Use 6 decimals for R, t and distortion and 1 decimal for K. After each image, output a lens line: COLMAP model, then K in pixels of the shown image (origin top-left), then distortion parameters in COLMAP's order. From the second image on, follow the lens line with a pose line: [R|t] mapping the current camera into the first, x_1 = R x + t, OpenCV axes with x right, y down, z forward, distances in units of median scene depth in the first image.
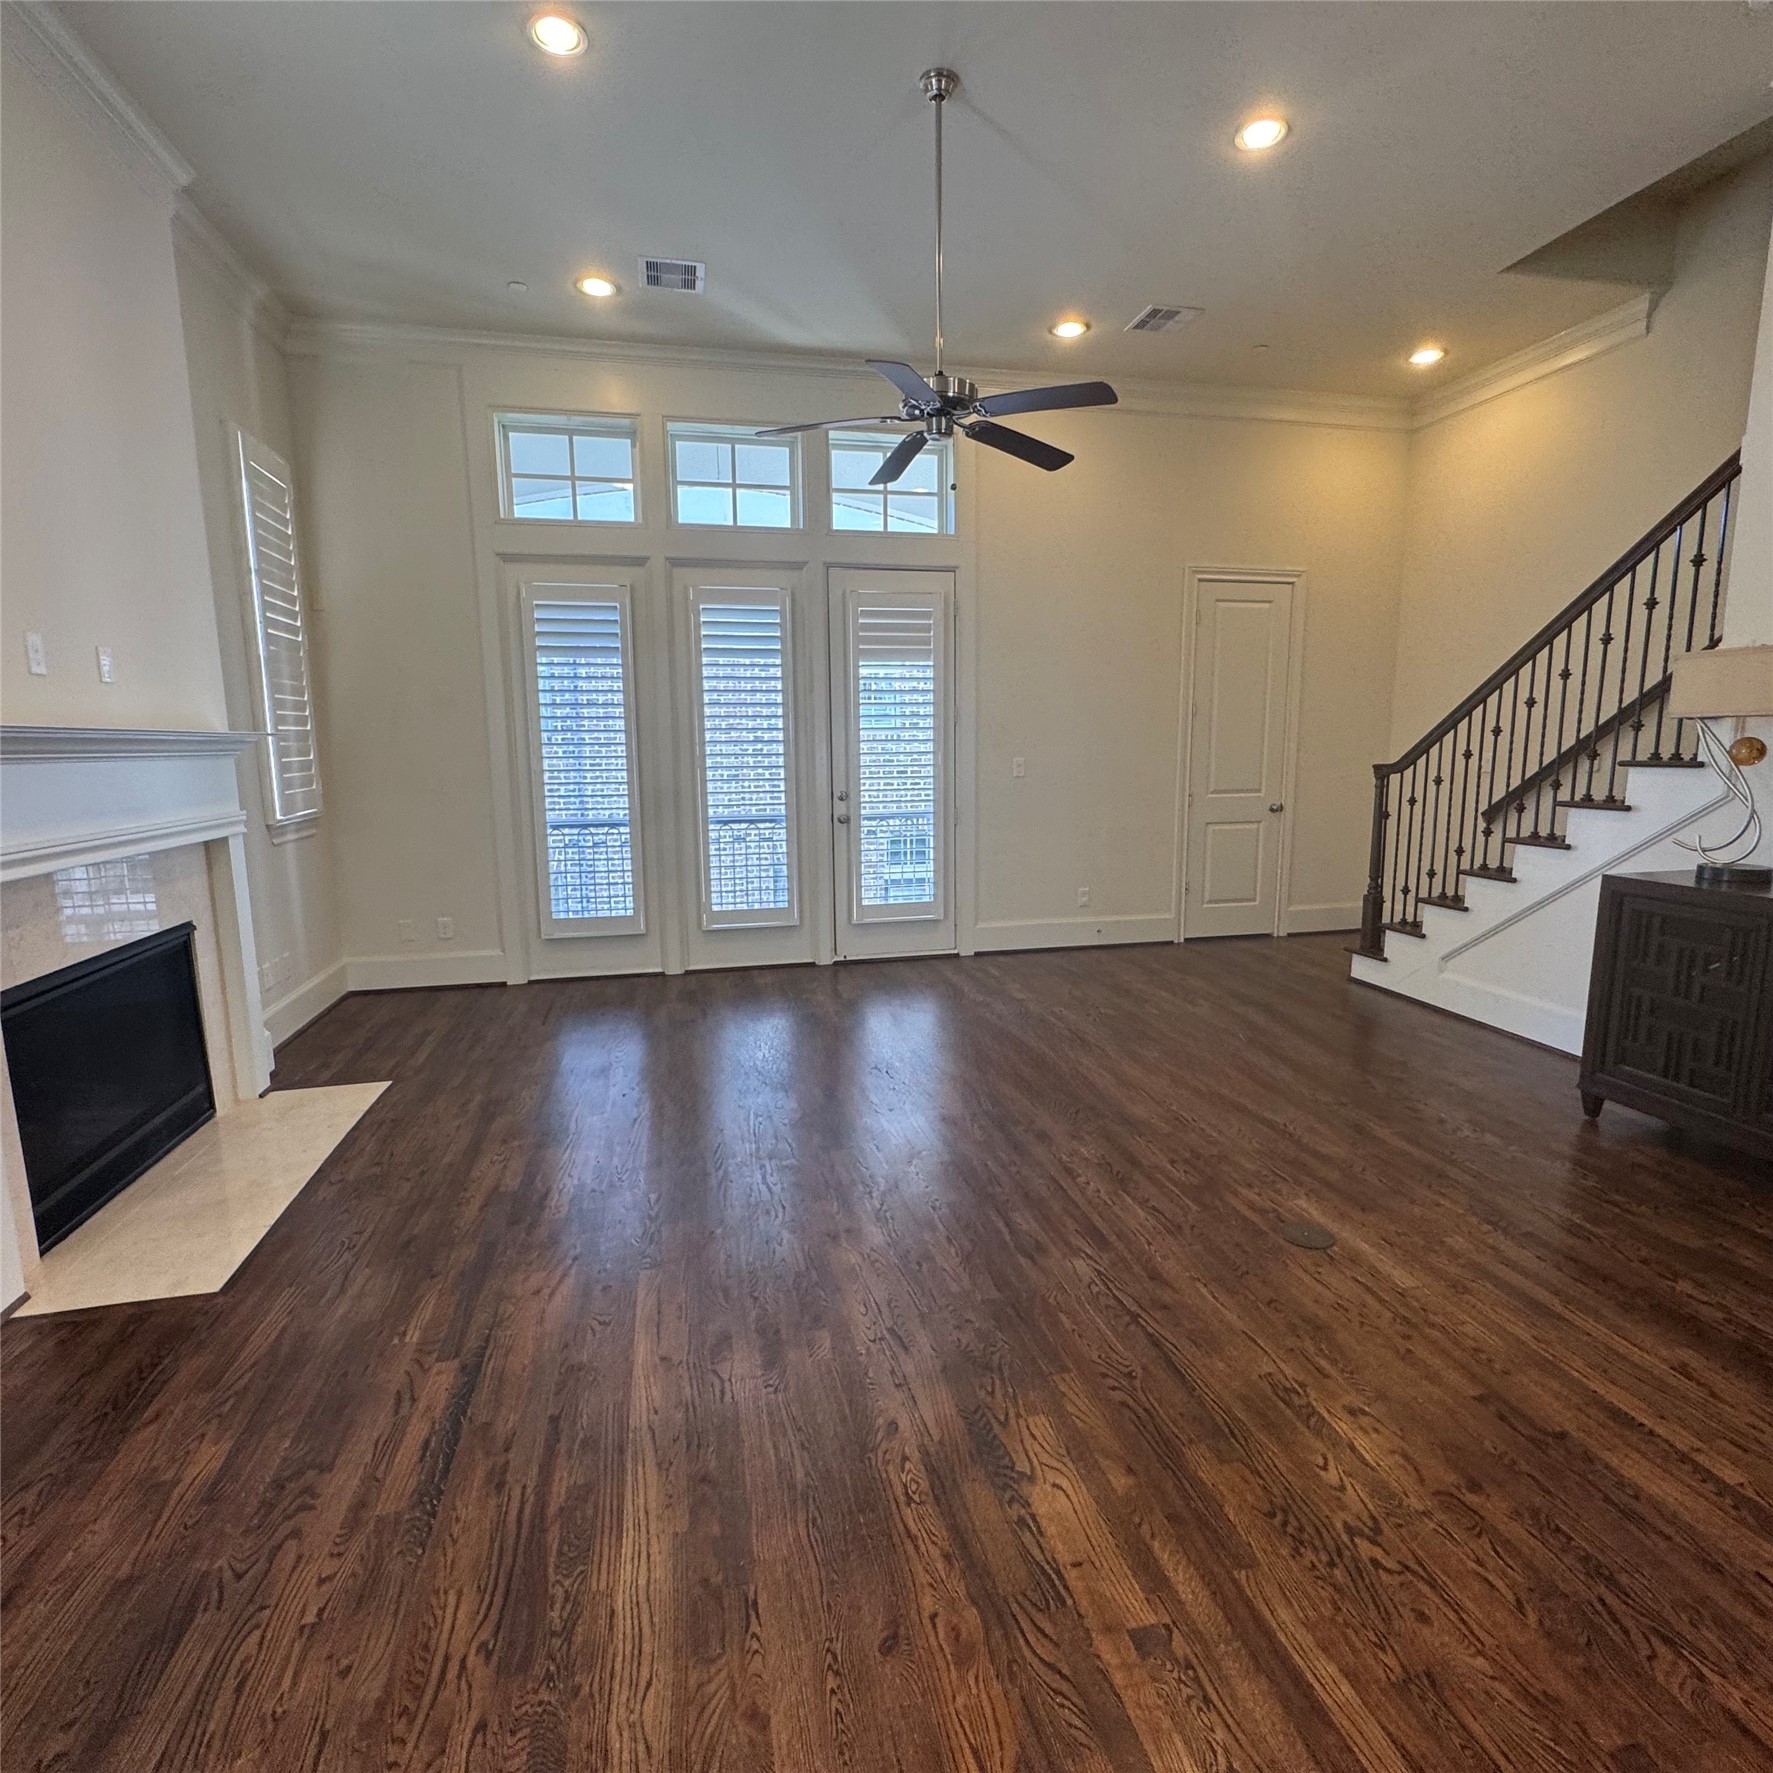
lens RADIAL K [[949.7, 0, 885.5], [0, 949.7, 892.9], [0, 0, 1]] dist [-0.005445, 0.001384]
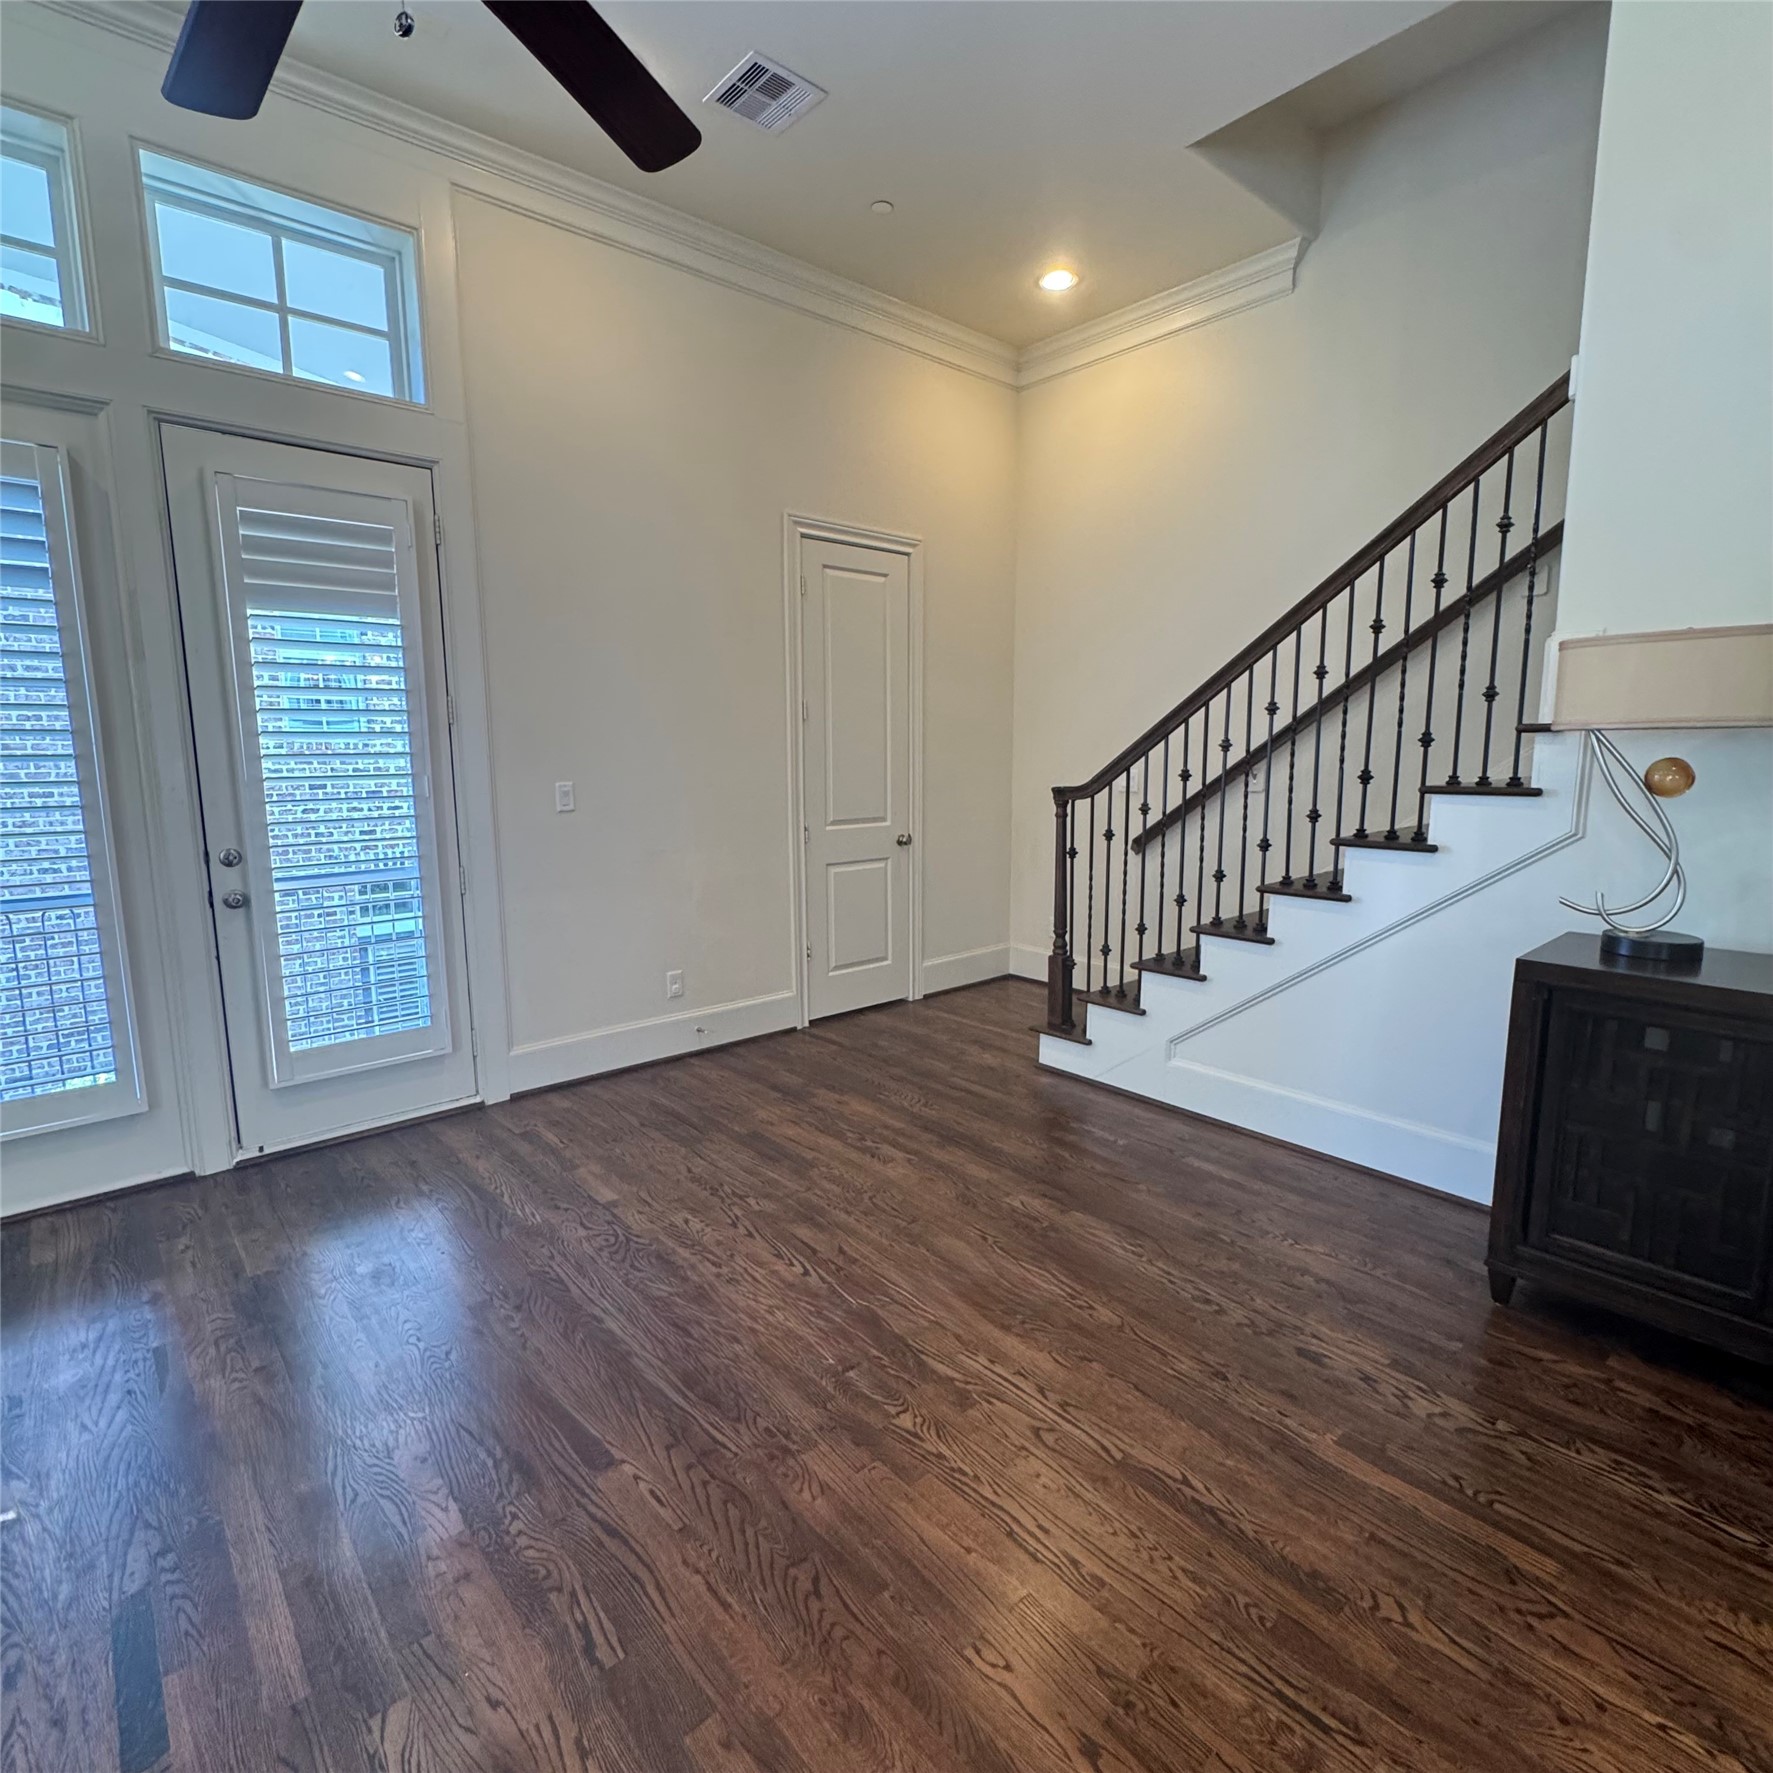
lens RADIAL K [[949.7, 0, 882.2], [0, 949.7, 882.6], [0, 0, 1]] dist [-0.005445, 0.001384]
pose [[0.877863, -0.063873, 0.474633, 0.025993], [0.073108, 0.997324, -0.001004, -0.067894], [-0.473299, 0.035580, 0.880183, 0.394290]]
